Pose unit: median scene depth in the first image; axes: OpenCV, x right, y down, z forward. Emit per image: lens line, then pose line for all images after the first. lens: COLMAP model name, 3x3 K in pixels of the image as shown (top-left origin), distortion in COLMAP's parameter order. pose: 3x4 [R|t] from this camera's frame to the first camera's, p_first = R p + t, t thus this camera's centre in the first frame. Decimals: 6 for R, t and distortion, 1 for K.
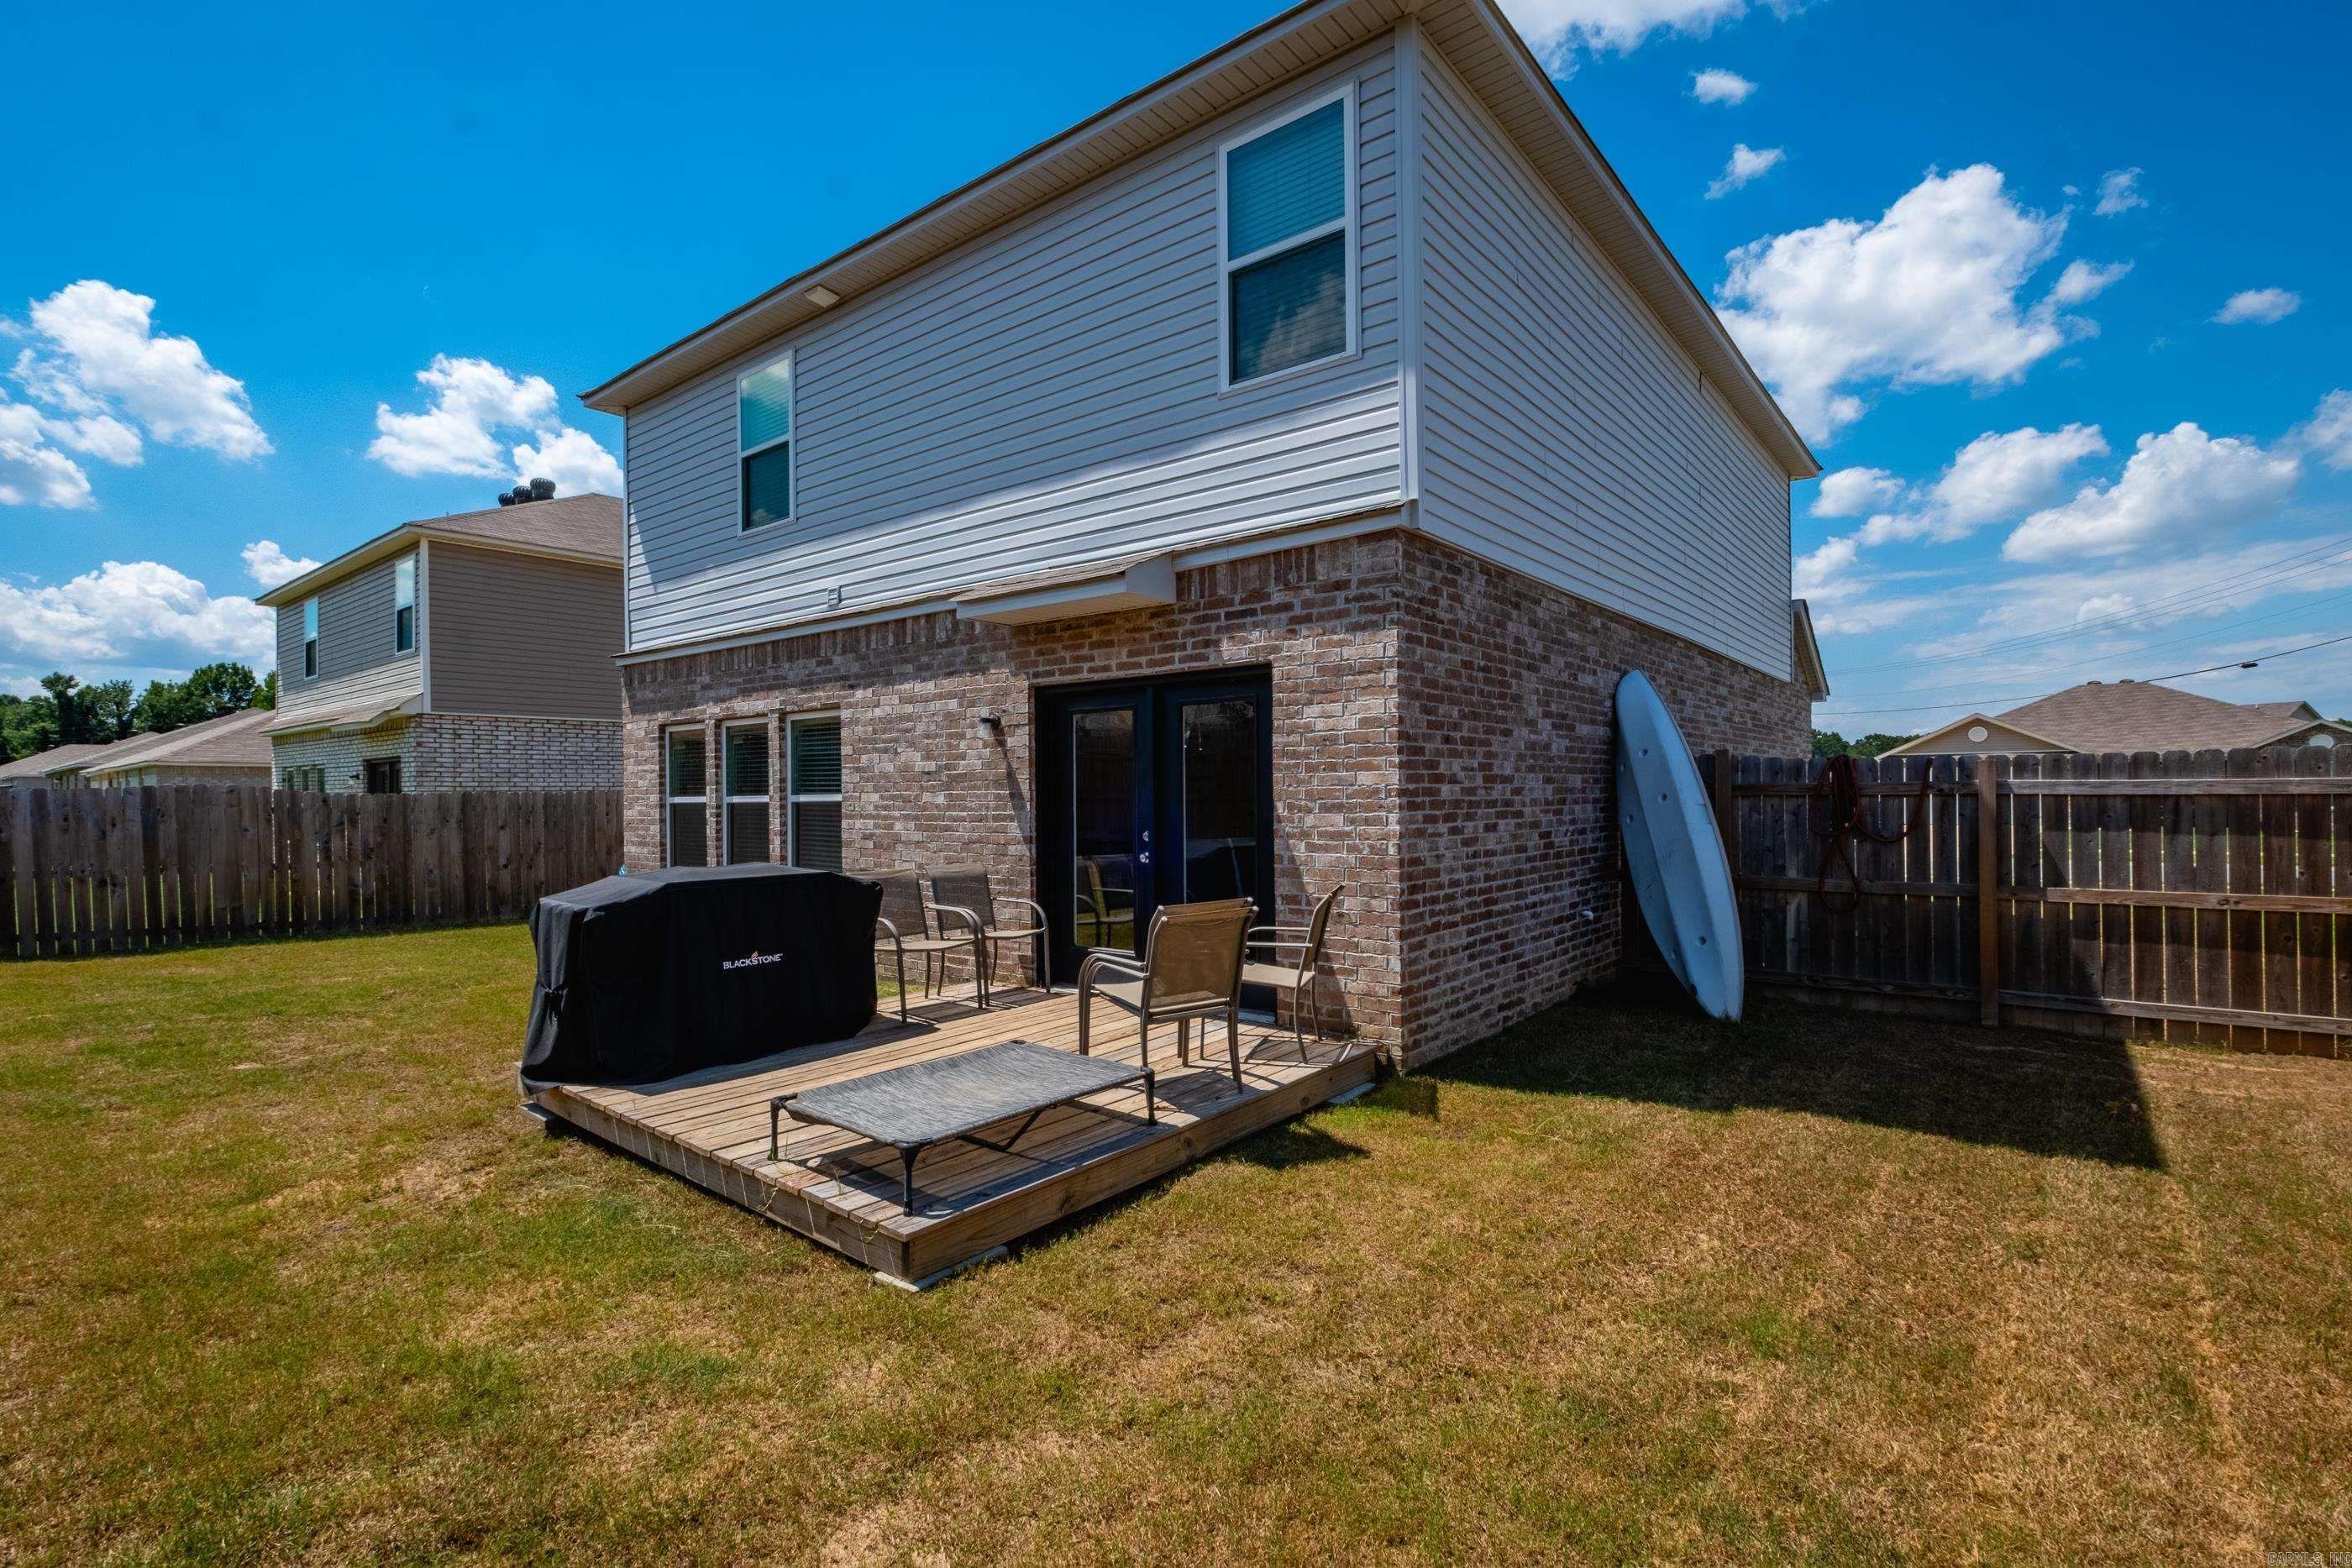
lens RADIAL K [[1024.6, 0, 1165.4], [0, 1024.6, 787.5], [0, 0, 1]] dist [0.007528, -0.004468]
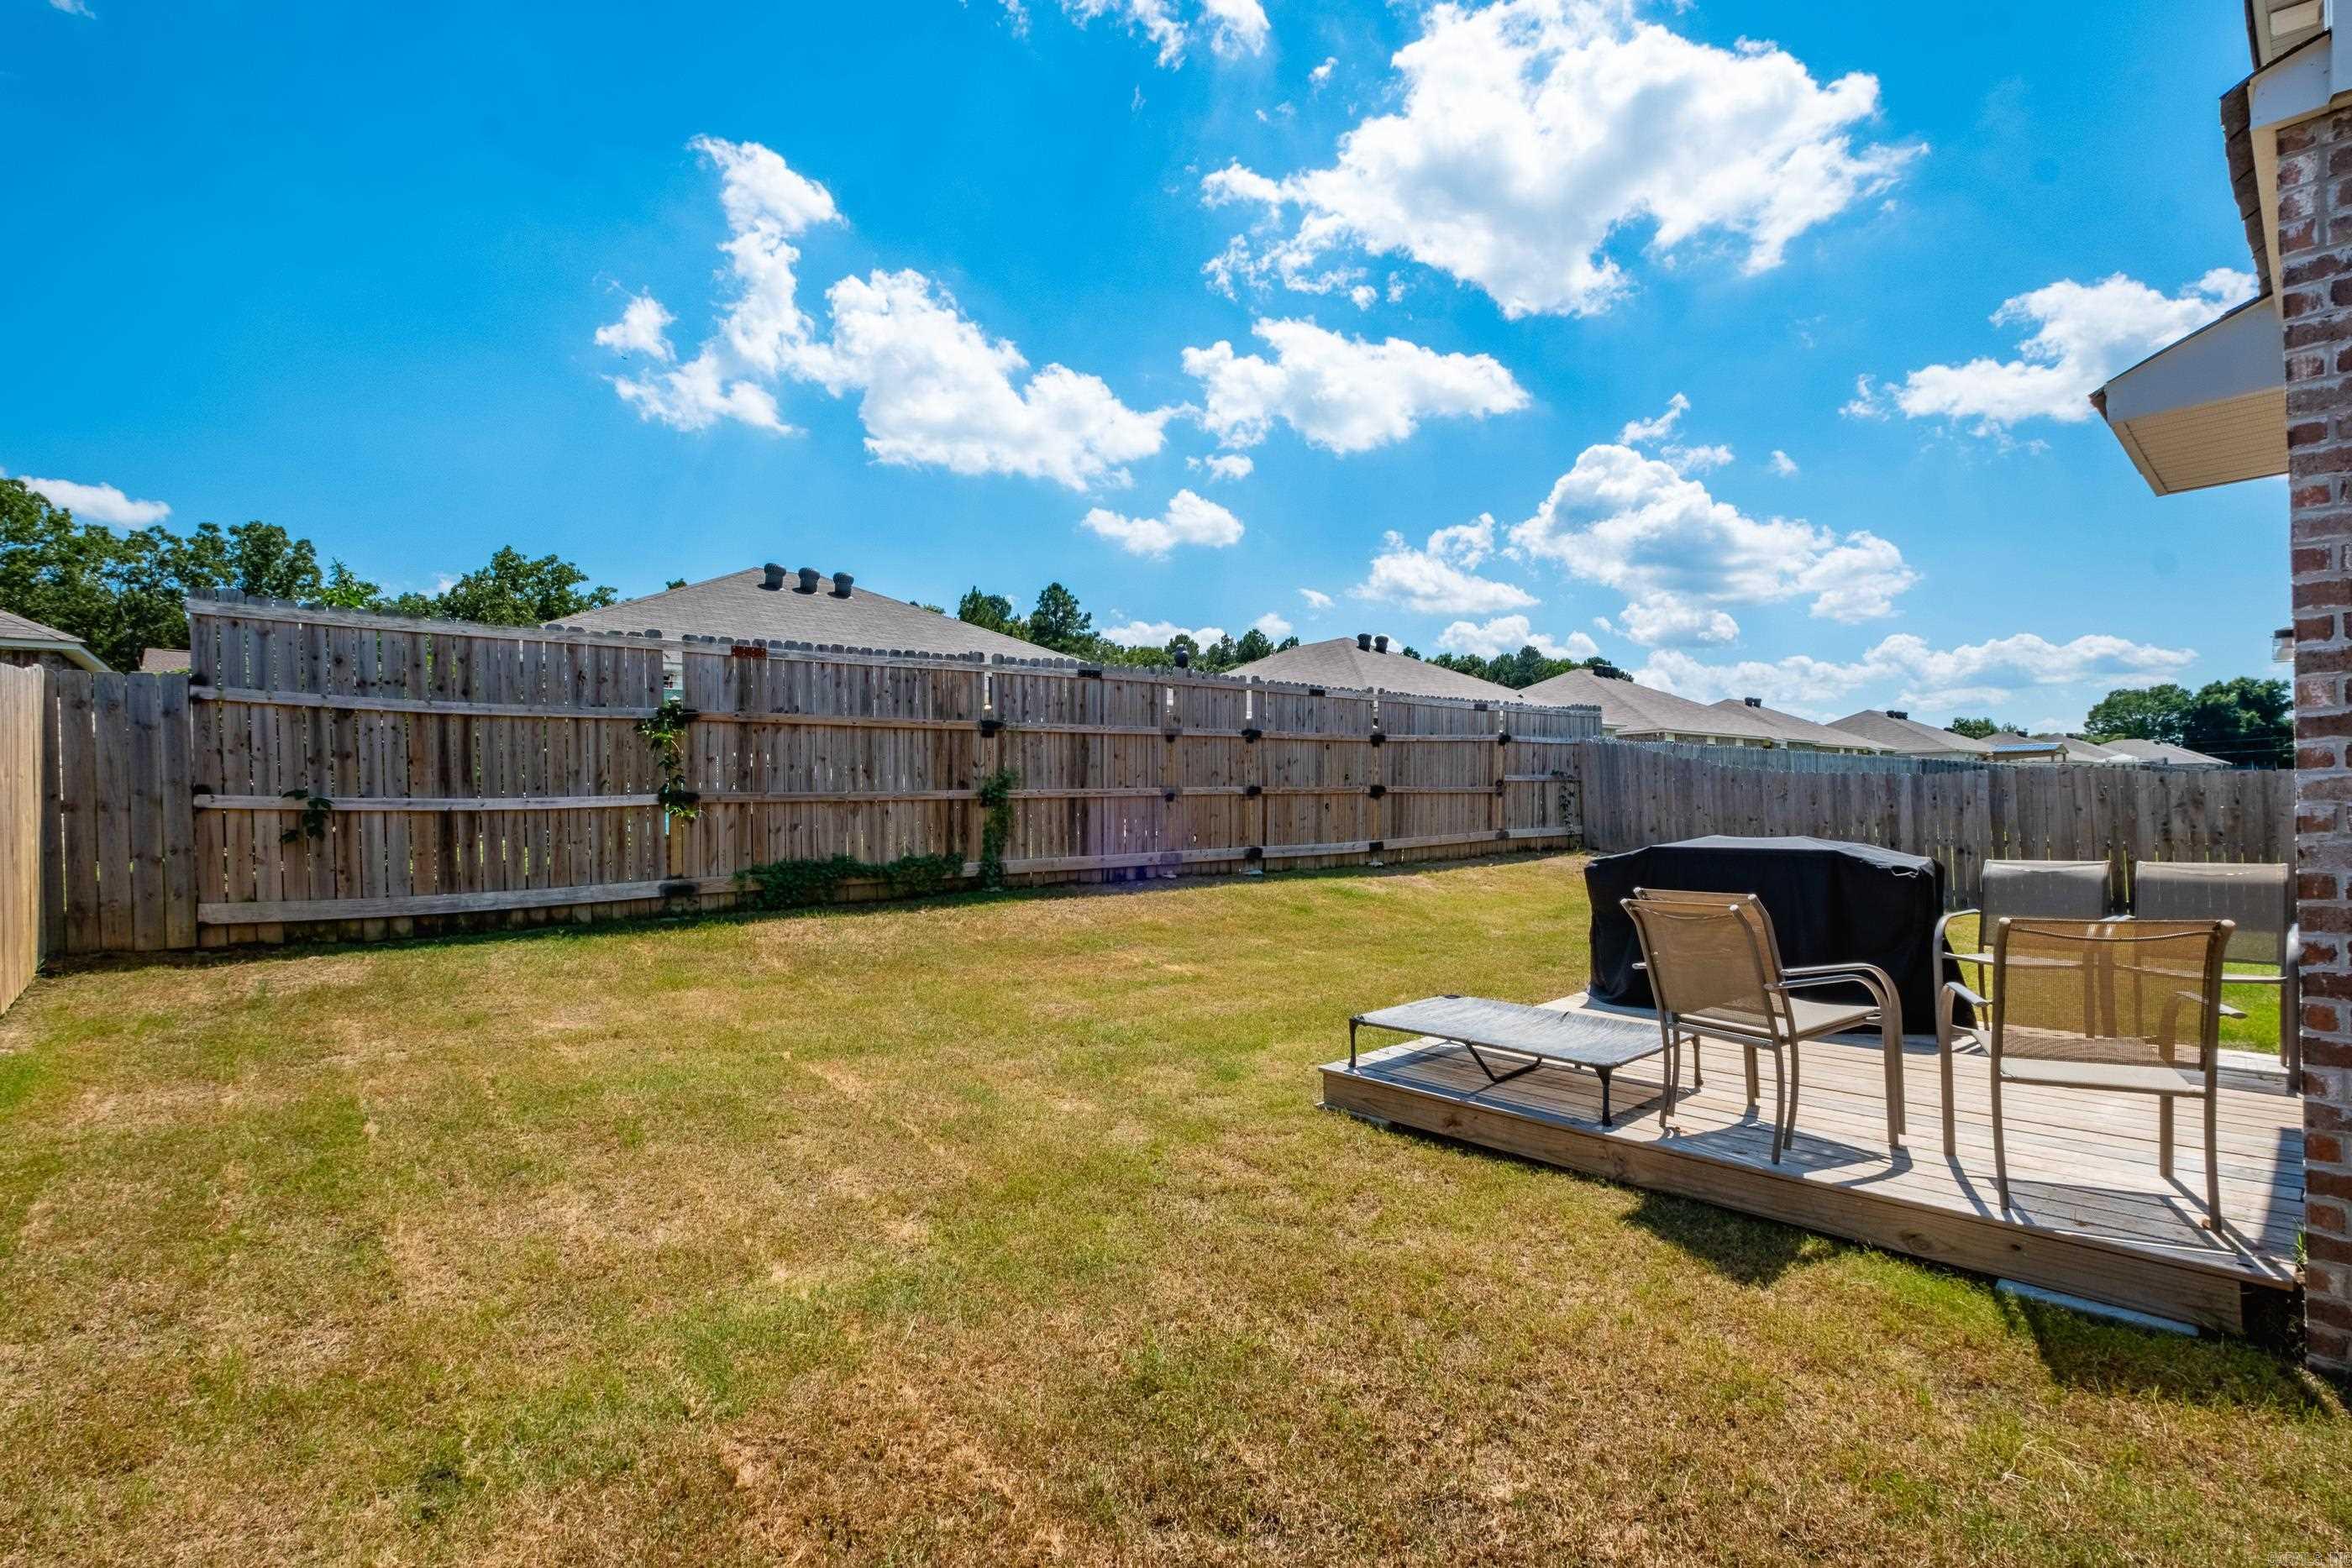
lens RADIAL K [[1092.4, 0, 1164.5], [0, 1092.4, 793.1], [0, 0, 1]] dist [-0.001269, -0.000174]
pose [[-0.153229, -0.001789, -0.988189, 0.958597], [0.021807, 0.999749, -0.005192, 0.031154], [0.987950, -0.022345, -0.153152, 0.735131]]
